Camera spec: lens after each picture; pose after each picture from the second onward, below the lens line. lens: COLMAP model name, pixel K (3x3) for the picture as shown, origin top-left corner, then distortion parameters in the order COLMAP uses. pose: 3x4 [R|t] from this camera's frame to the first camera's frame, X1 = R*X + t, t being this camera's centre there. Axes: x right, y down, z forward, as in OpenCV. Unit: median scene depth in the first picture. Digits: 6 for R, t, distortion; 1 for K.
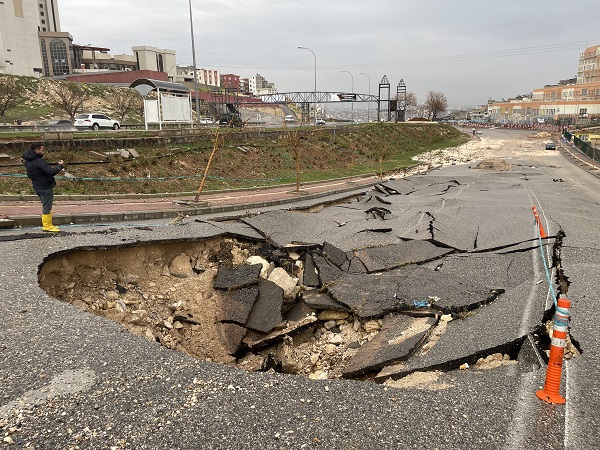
lens RADIAL K [[445.4, 0, 303.1], [0, 445.4, 221.6], [0, 0, 1]] dist [0.087458, -0.104465]
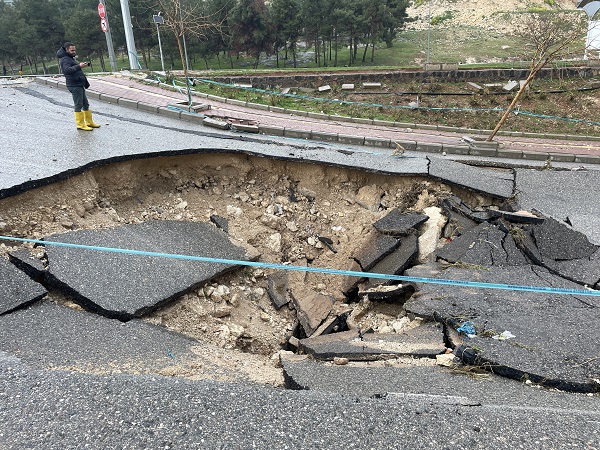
lens RADIAL K [[445.4, 0, 303.1], [0, 445.4, 221.6], [0, 0, 1]] dist [0.087458, -0.104465]
pose [[0.446202, 0.271020, -0.852908, 0.211810], [-0.163036, 0.961710, 0.220300, -0.016780], [0.879956, 0.040756, 0.473303, 0.172286]]
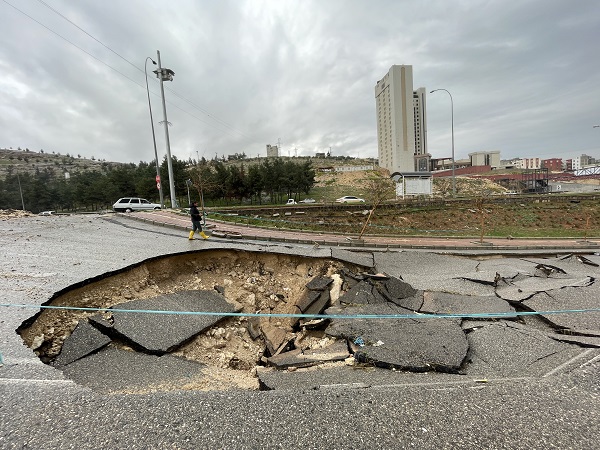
lens RADIAL K [[239.5, 0, 300.0], [0, 239.5, 225.0], [0, 0, 1]] dist [-0.001698, -0.000107]
pose [[0.571591, 0.045140, -0.819296, 0.214387], [-0.134194, 0.990185, -0.039067, -0.018681], [0.809491, 0.132274, 0.572039, 0.169580]]
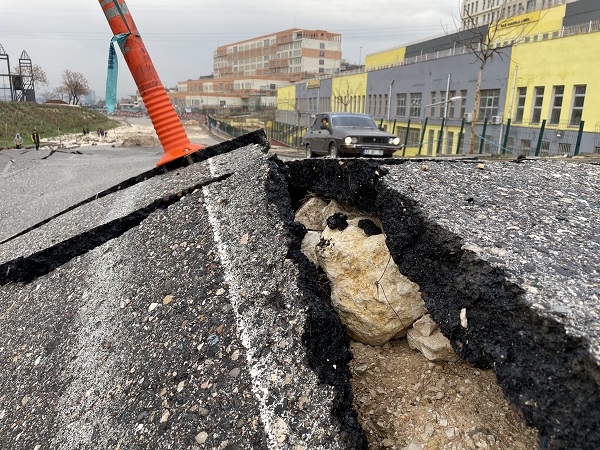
lens RADIAL K [[445.4, 0, 303.1], [0, 445.4, 221.6], [0, 0, 1]] dist [0.087458, -0.104465]
pose [[0.755334, -0.123584, 0.643582, 0.041450], [0.117498, 0.991683, 0.052528, 0.005295], [-0.644720, 0.035944, 0.763573, 0.076359]]
